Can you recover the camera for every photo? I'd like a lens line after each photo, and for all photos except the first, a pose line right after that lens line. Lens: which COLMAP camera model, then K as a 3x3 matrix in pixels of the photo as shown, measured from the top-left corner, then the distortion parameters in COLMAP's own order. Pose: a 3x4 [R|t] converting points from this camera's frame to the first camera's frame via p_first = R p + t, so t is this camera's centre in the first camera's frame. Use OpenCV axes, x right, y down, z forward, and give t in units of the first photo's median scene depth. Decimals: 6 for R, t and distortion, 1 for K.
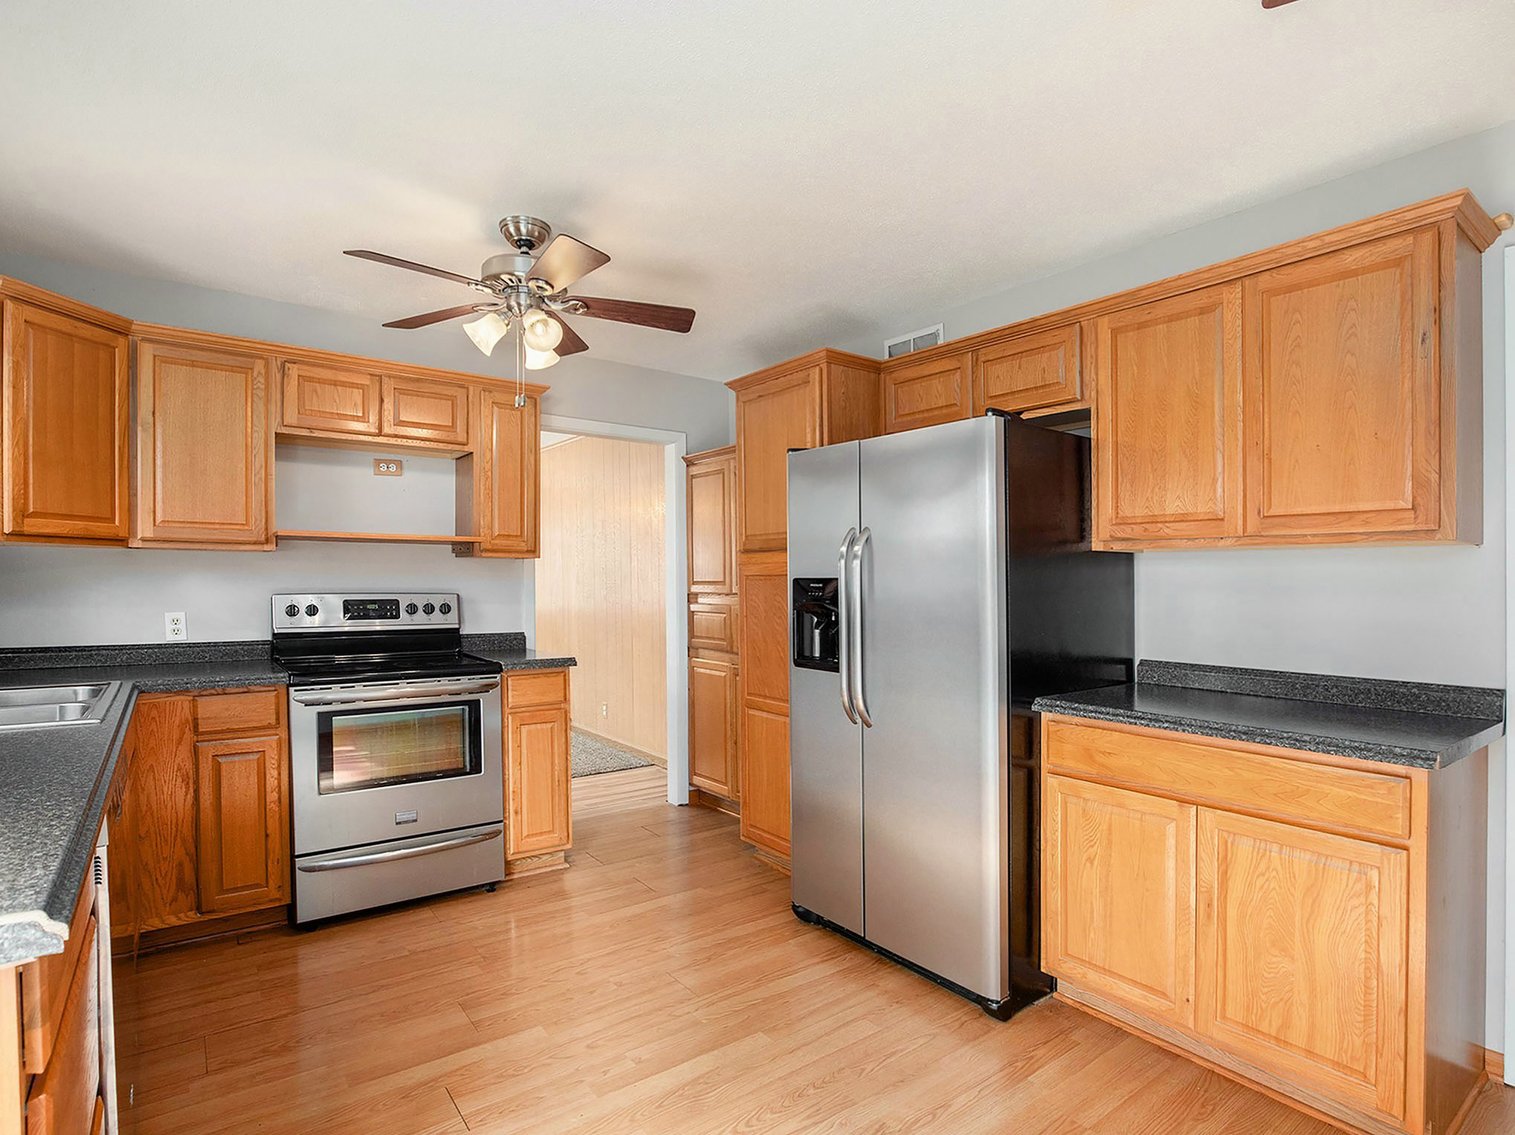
lens RADIAL K [[787.2, 0, 745.7], [0, 787.2, 585.8], [0, 0, 1]] dist [-0.028686, -0.001096]
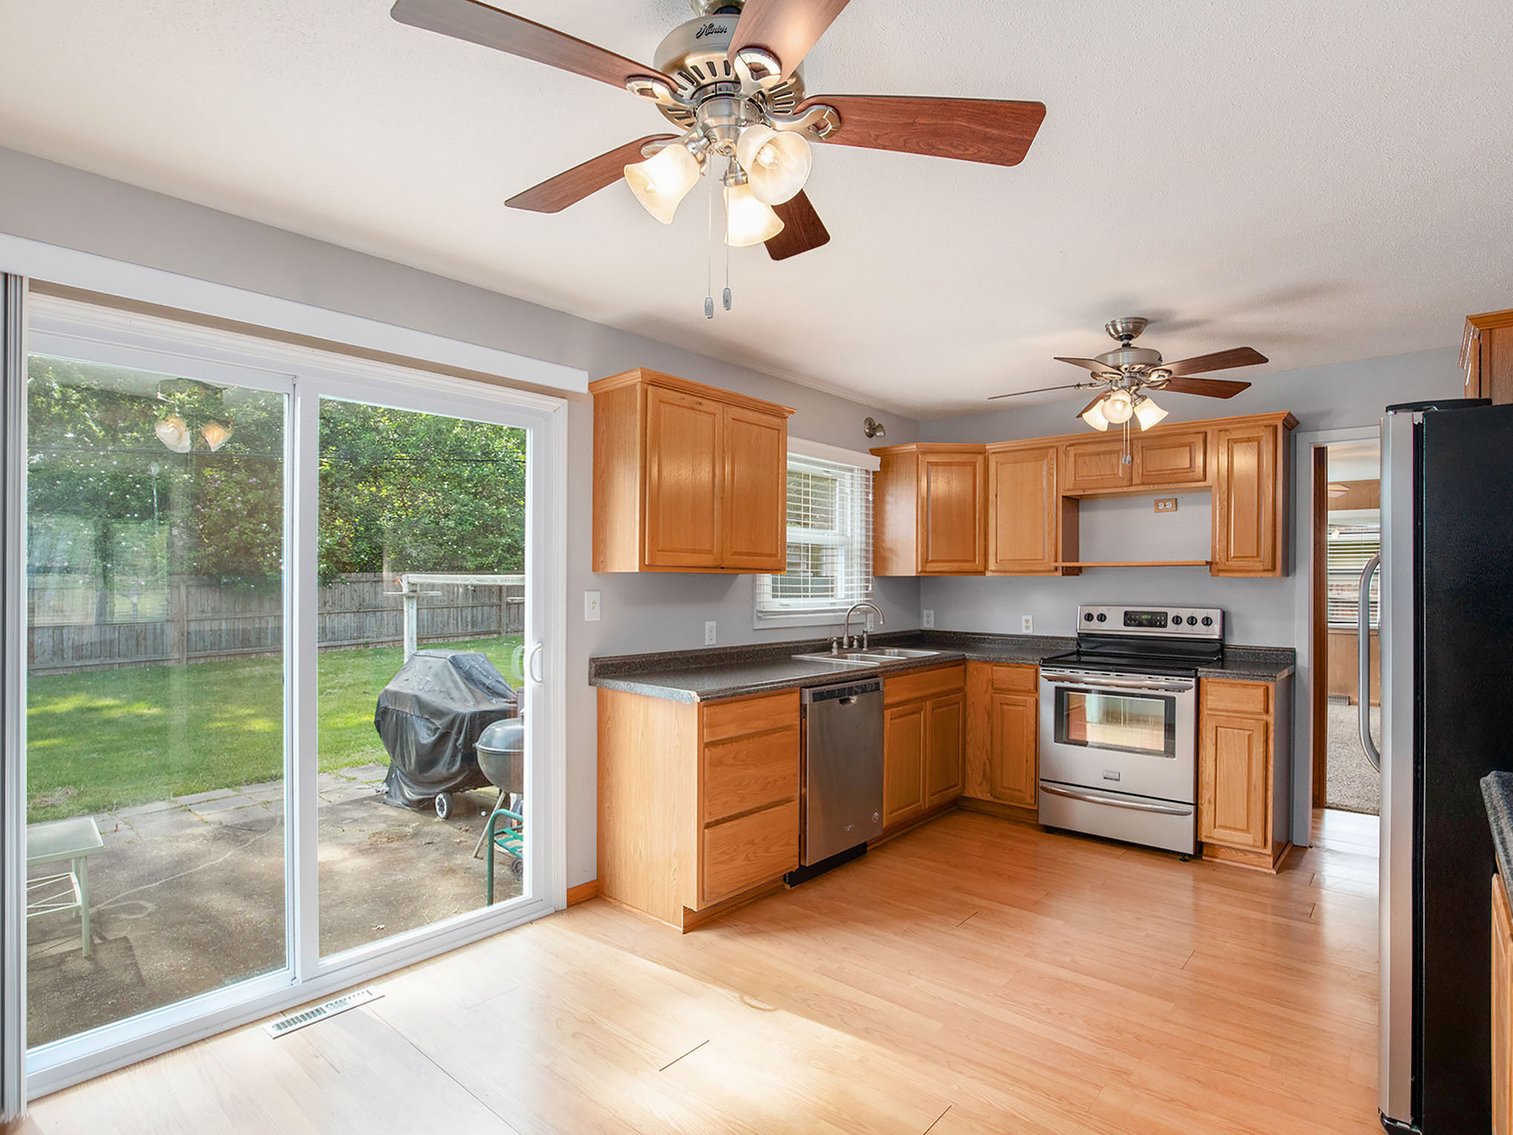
lens RADIAL K [[786.1, 0, 760.6], [0, 786.1, 580.3], [0, 0, 1]] dist [-0.028686, -0.001096]
pose [[0.217103, -0.007755, -0.976118, 0.710226], [-0.007847, 0.999922, -0.009689, -0.018127], [0.976117, 0.009763, 0.217025, 0.120044]]
